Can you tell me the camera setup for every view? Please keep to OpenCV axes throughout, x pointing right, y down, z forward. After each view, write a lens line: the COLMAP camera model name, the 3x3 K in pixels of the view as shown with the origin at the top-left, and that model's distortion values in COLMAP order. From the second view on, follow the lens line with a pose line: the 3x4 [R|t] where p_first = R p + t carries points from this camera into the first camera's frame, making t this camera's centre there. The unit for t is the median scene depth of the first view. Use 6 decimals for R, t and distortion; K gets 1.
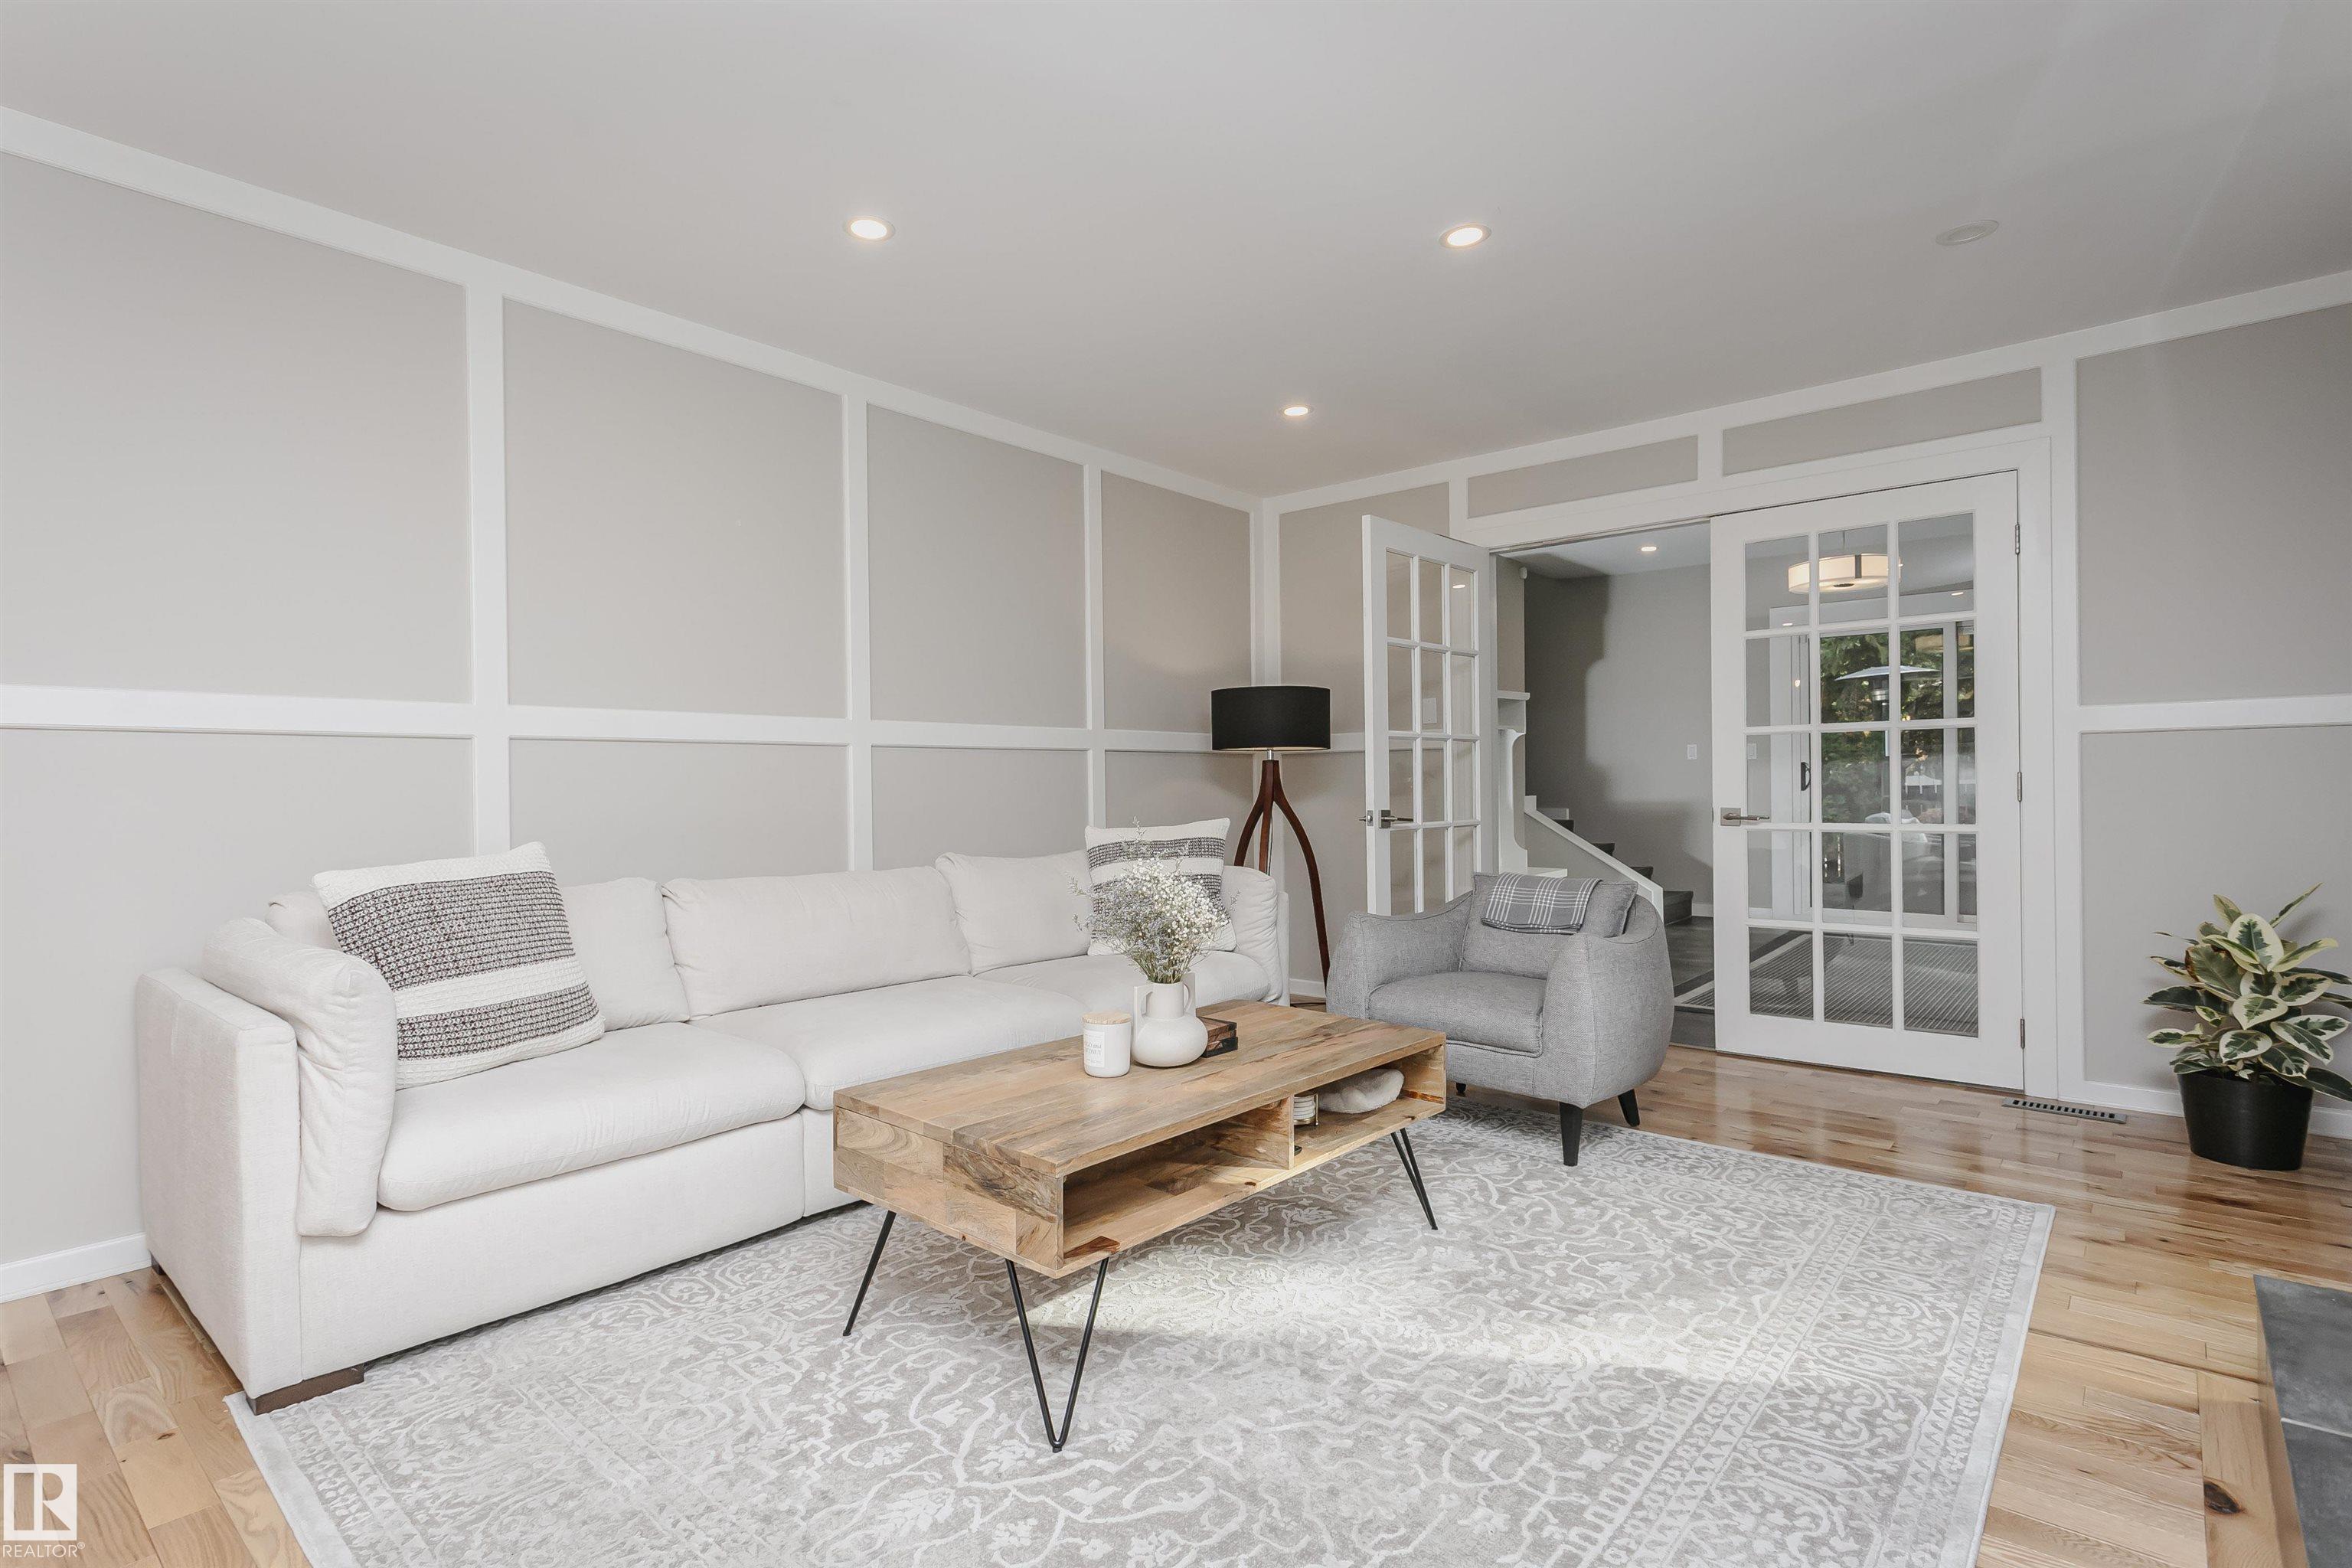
lens RADIAL K [[1153.6, 0, 1165.5], [0, 1153.6, 801.3], [0, 0, 1]] dist [0.002610, 0.001059]
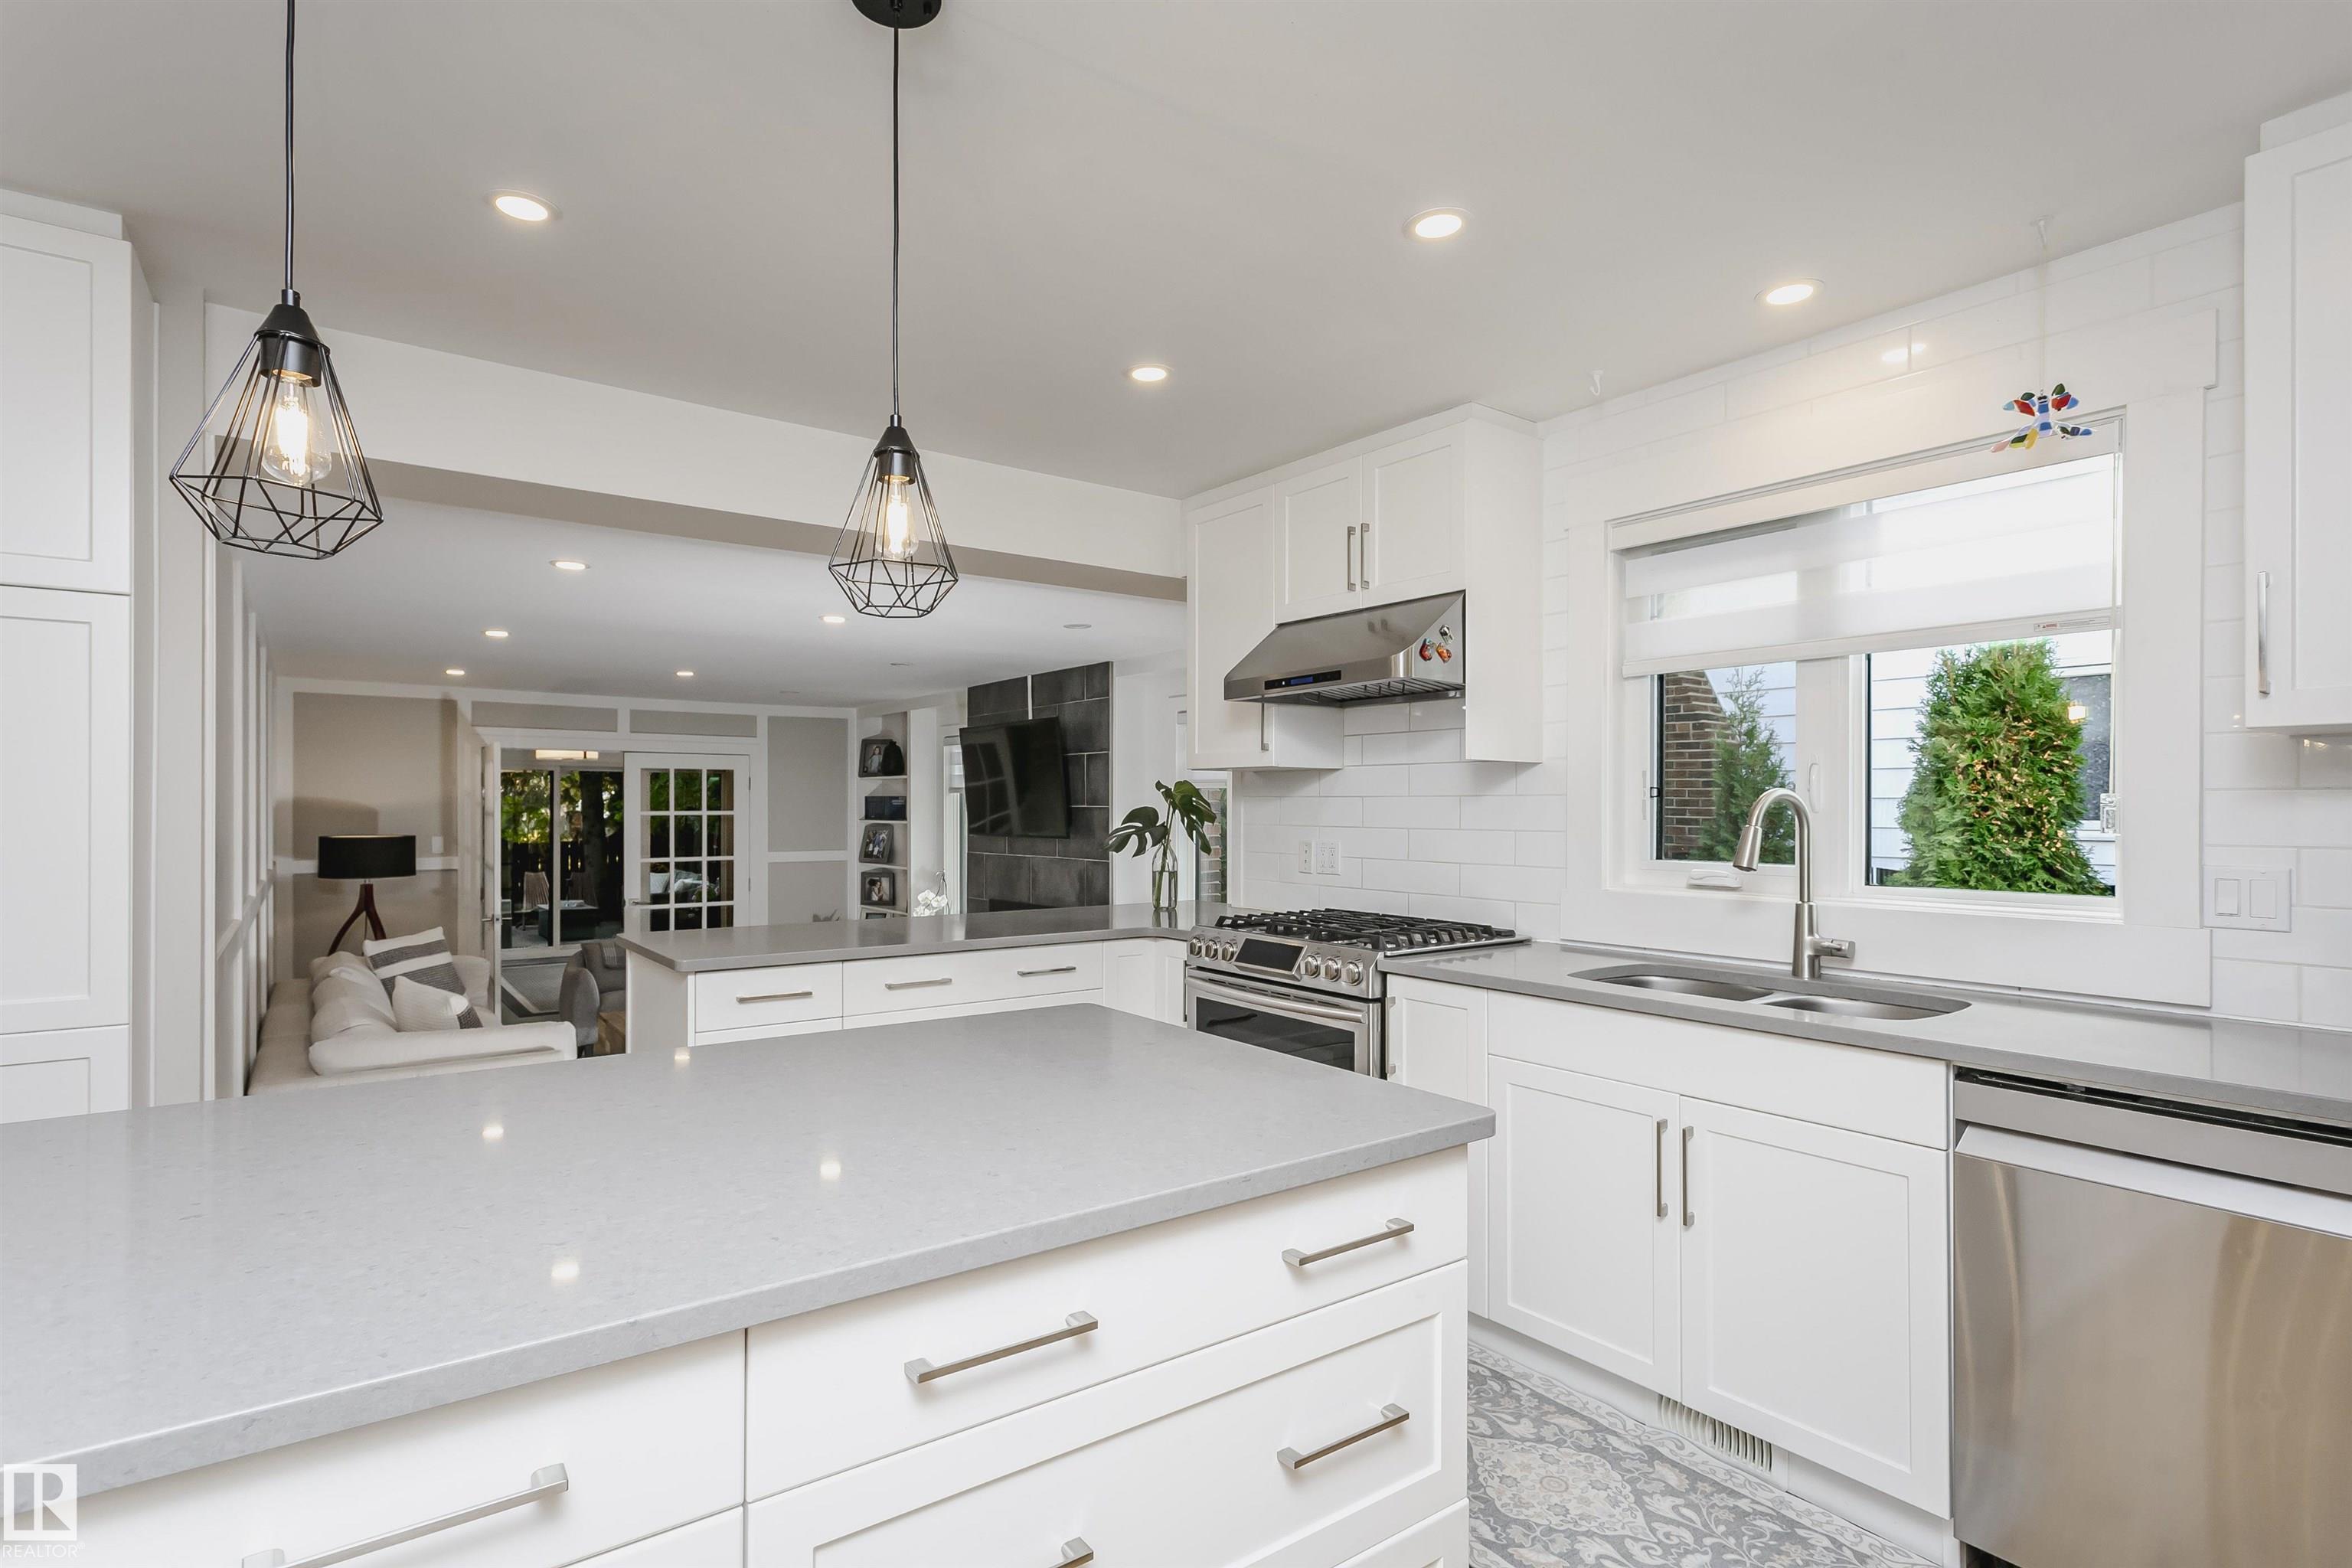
lens RADIAL K [[1153.6, 0, 1165.5], [0, 1153.6, 801.3], [0, 0, 1]] dist [0.002610, 0.001059]
pose [[0.226195, 0.015980, 0.973951, -2.866412], [0.008665, 0.999793, -0.018417, -0.269769], [-0.974043, 0.012605, 0.226010, -0.804200]]
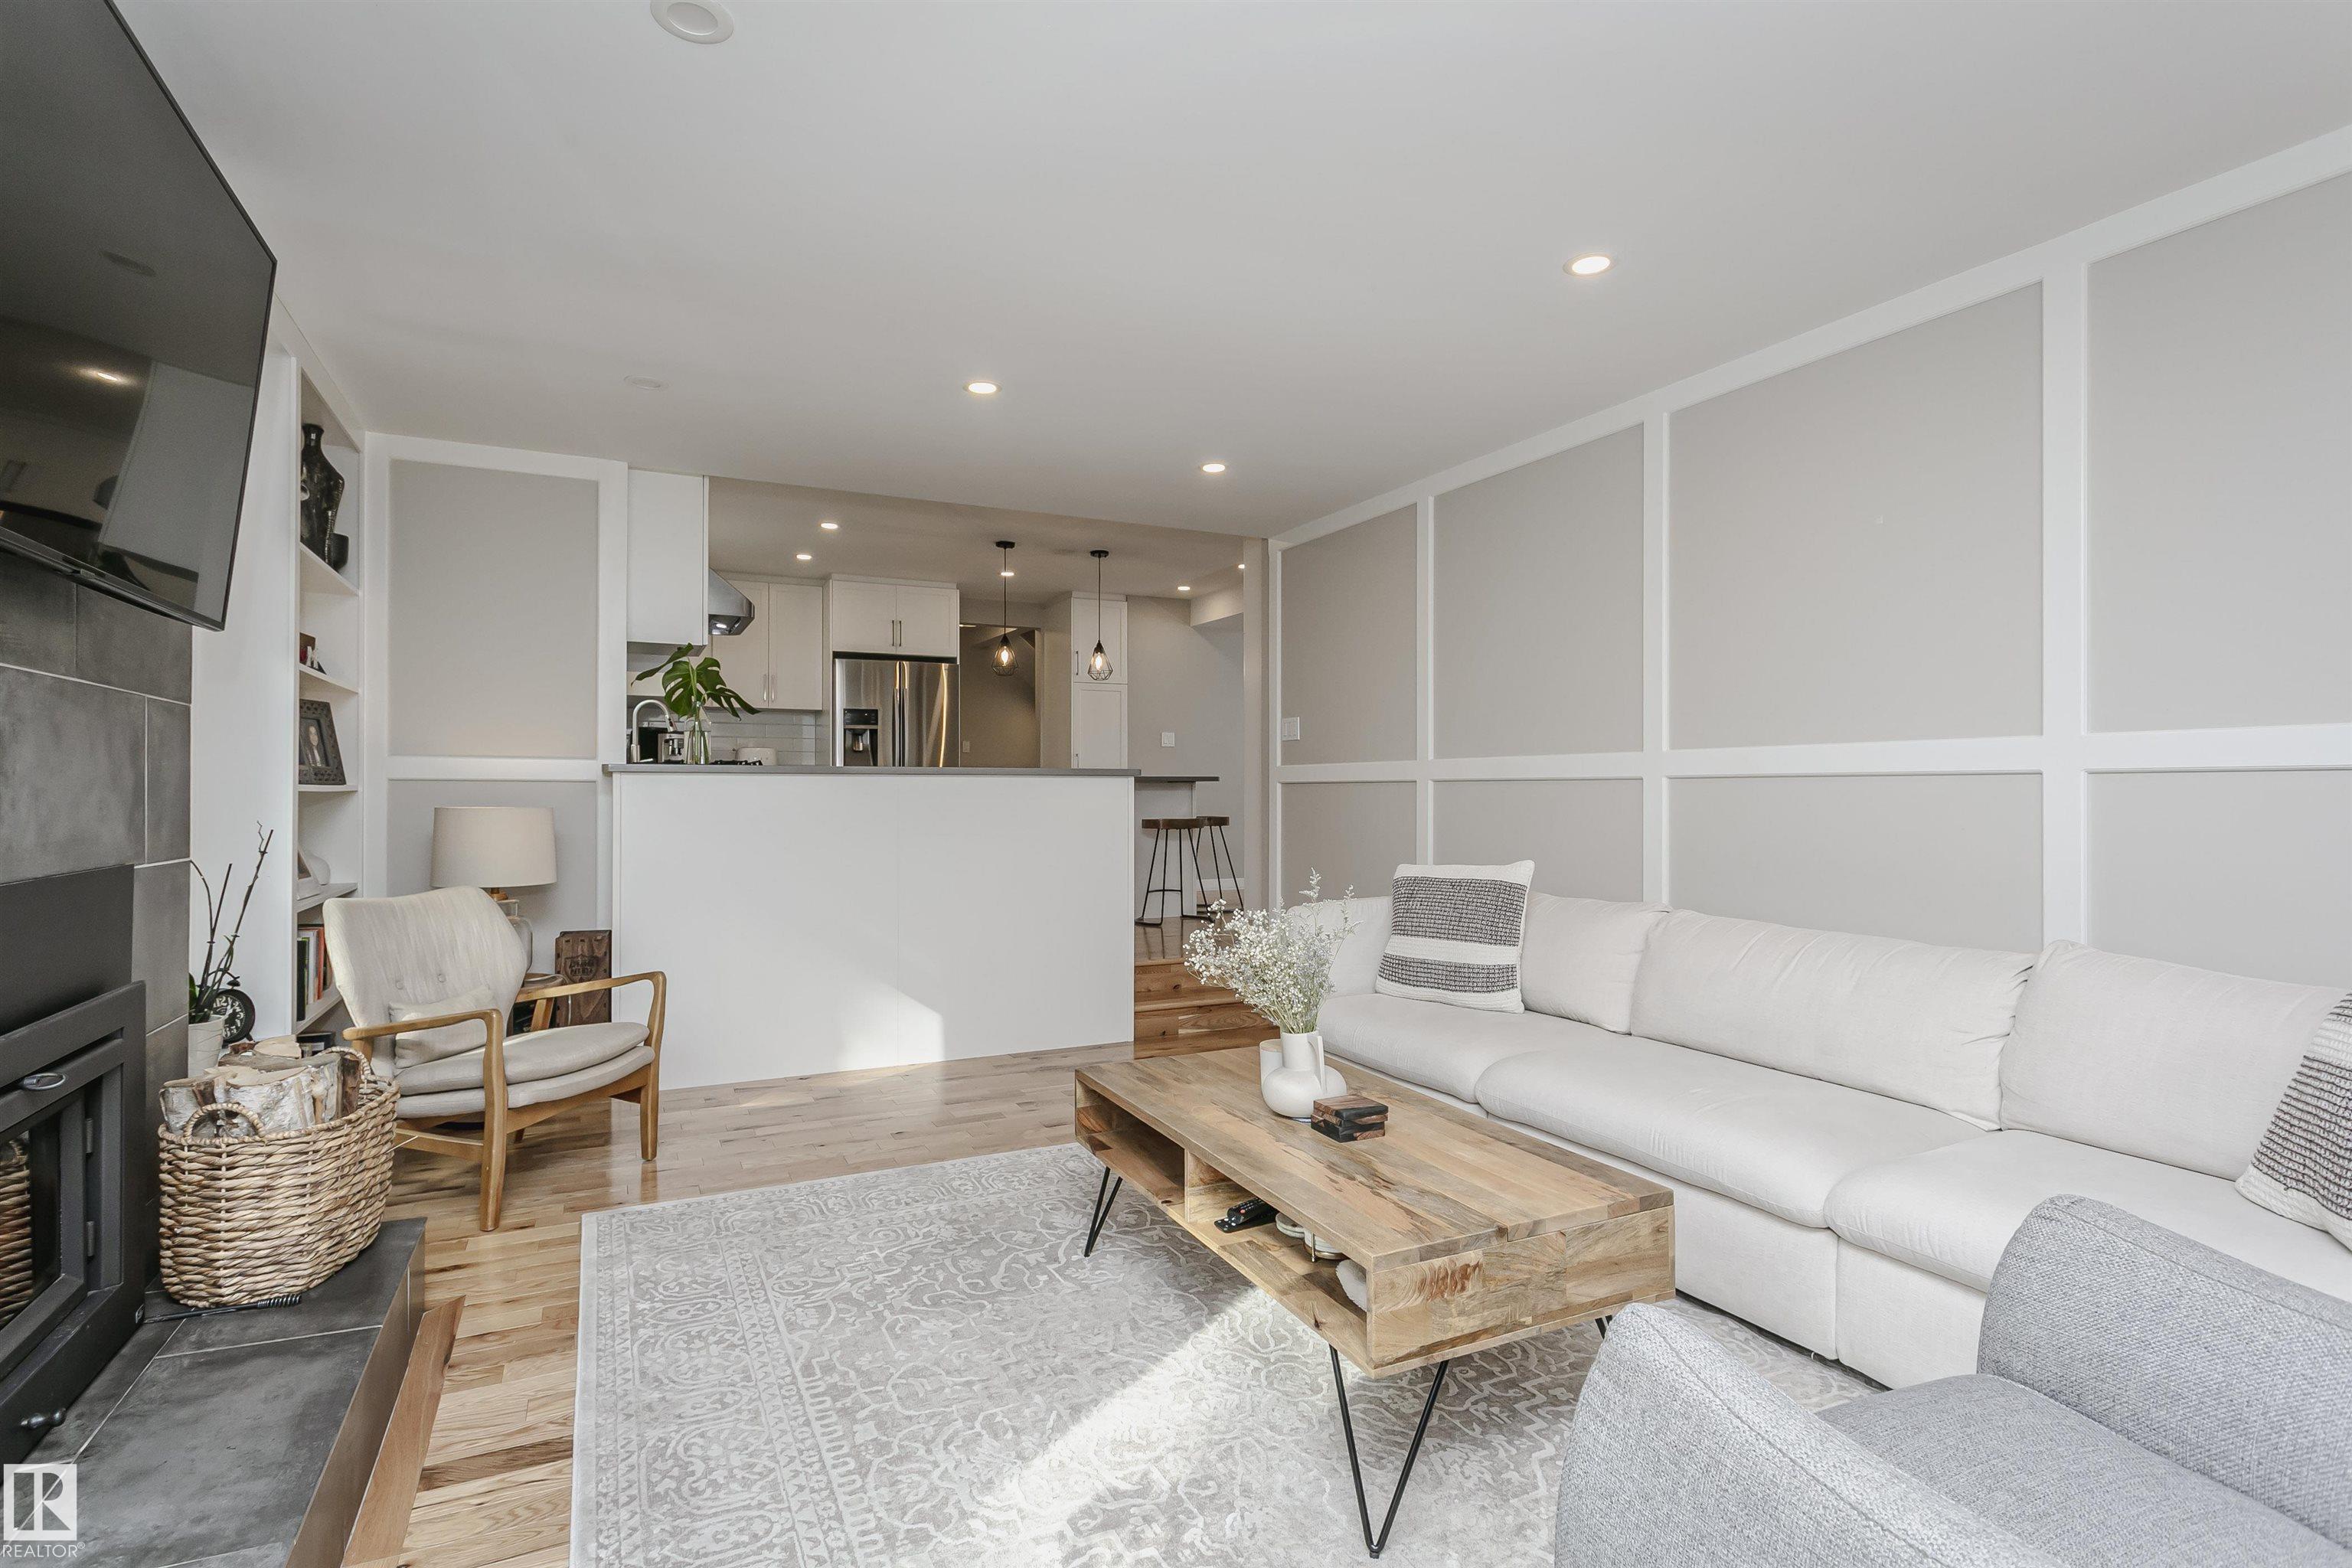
lens RADIAL K [[1137.3, 0, 1137.8], [0, 1137.3, 785.0], [0, 0, 1]] dist [0.002829, 0.000768]
pose [[-0.409769, 0.005386, -0.912173, 1.214486], [-0.007002, 0.999935, 0.009050, -0.087381], [0.912162, 0.010096, -0.409704, 1.598245]]
